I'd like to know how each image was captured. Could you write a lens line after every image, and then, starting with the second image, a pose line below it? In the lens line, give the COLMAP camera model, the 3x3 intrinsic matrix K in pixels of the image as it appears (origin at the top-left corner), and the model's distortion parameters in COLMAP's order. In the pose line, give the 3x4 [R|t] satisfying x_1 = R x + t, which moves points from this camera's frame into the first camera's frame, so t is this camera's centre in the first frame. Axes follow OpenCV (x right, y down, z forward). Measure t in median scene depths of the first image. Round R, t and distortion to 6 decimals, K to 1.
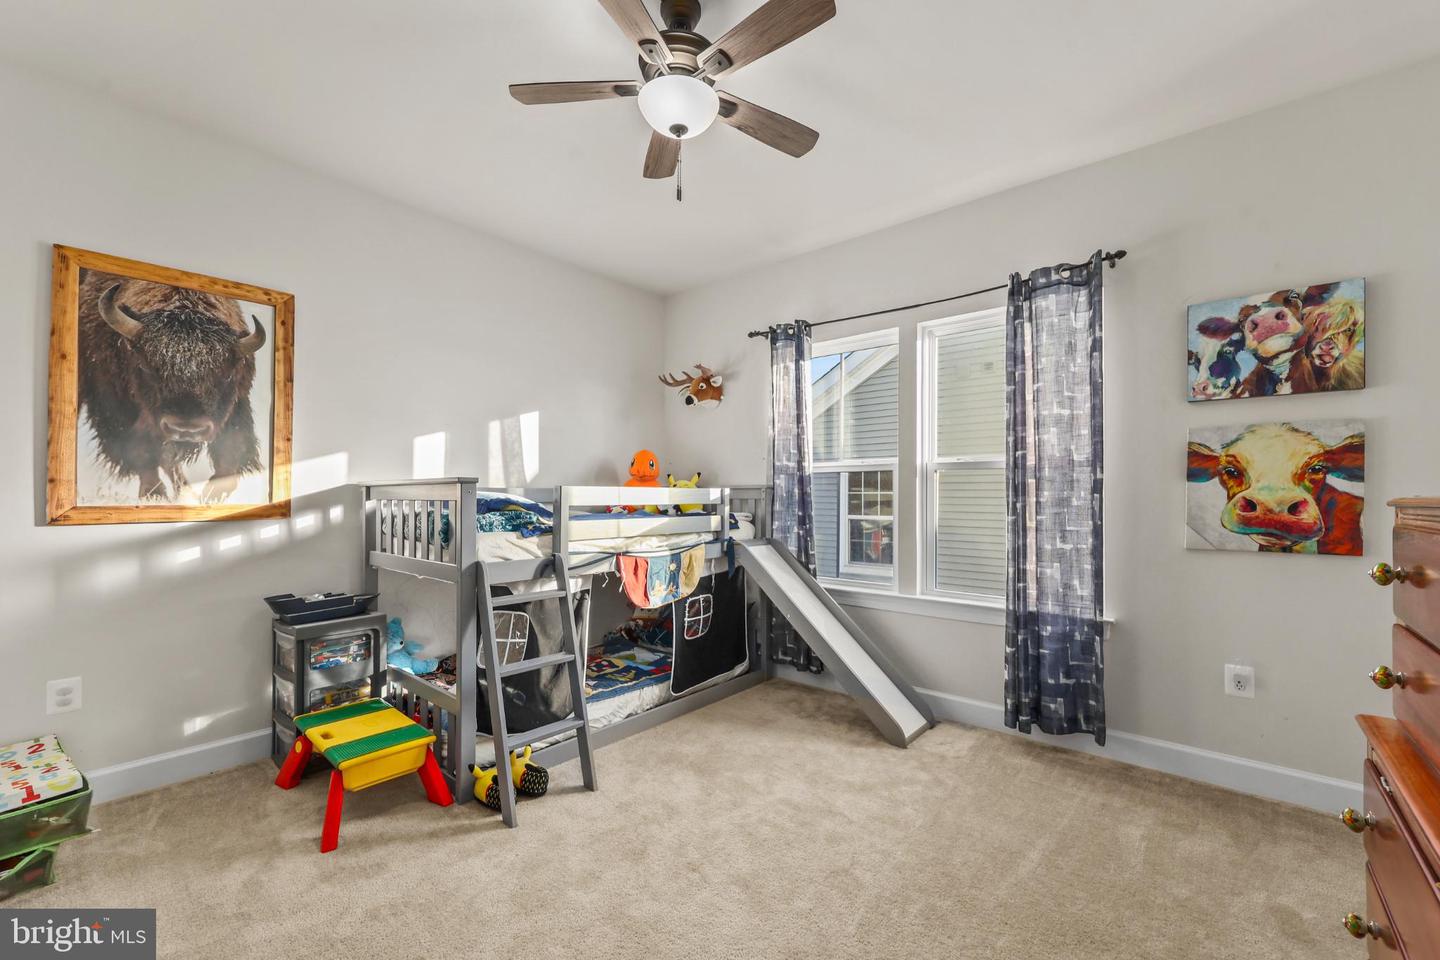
lens RADIAL K [[584.5, 0, 720.2], [0, 584.5, 487.9], [0, 0, 1]] dist [0.000323, 0.000022]
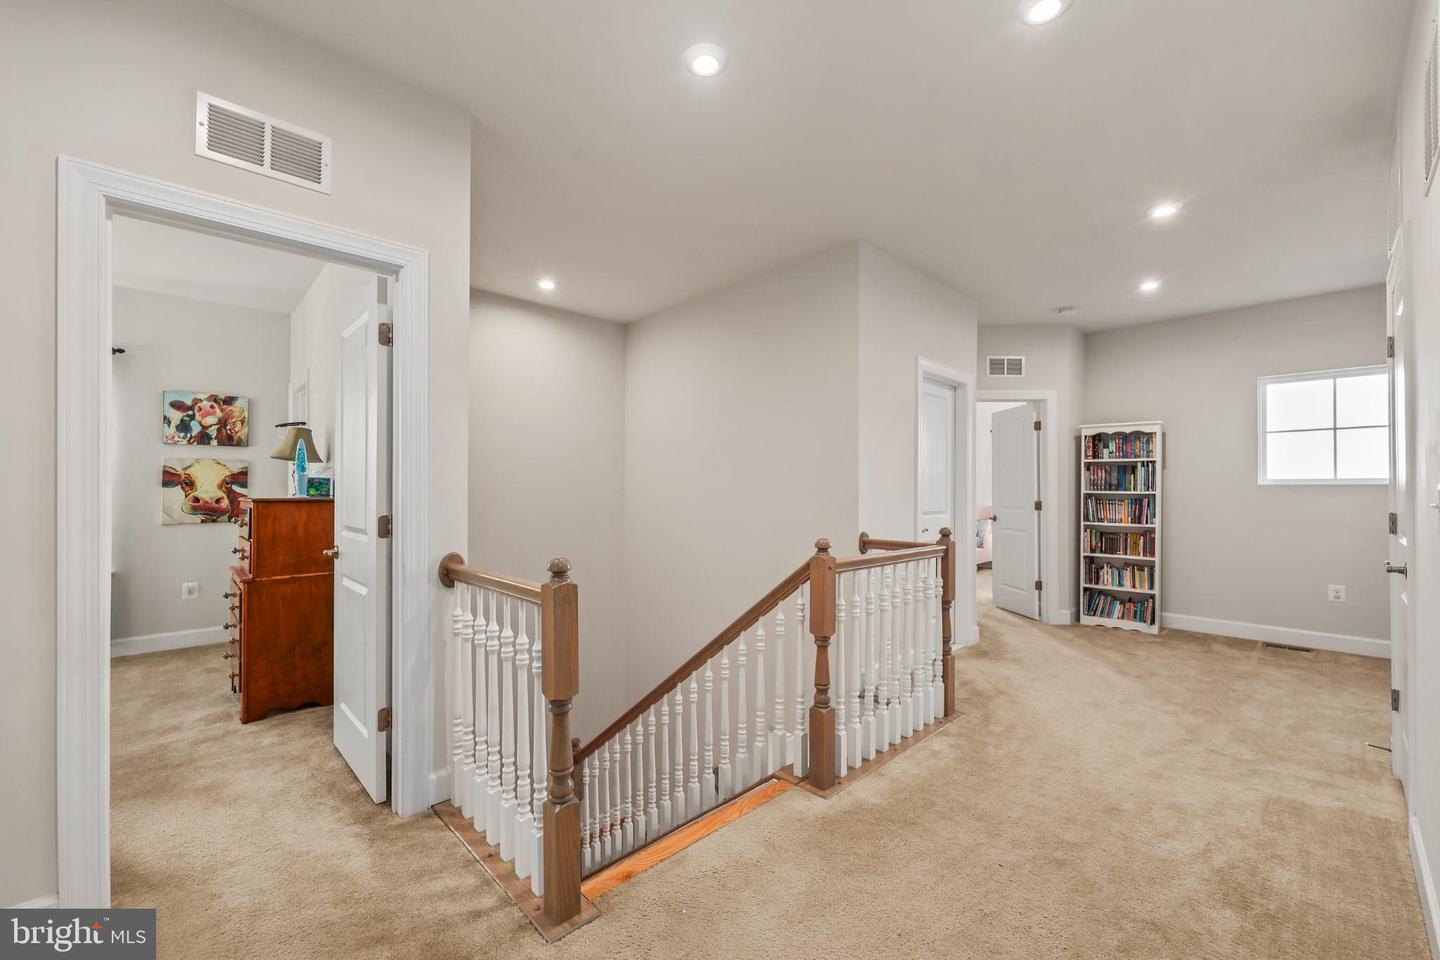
lens RADIAL K [[584.5, 0, 720.2], [0, 584.5, 487.9], [0, 0, 1]] dist [0.000323, 0.000022]
pose [[0.098053, 0.009836, 0.995133, -0.889780], [-0.002398, 0.999951, -0.009647, 0.004227], [-0.995178, -0.001440, 0.098072, -0.957283]]
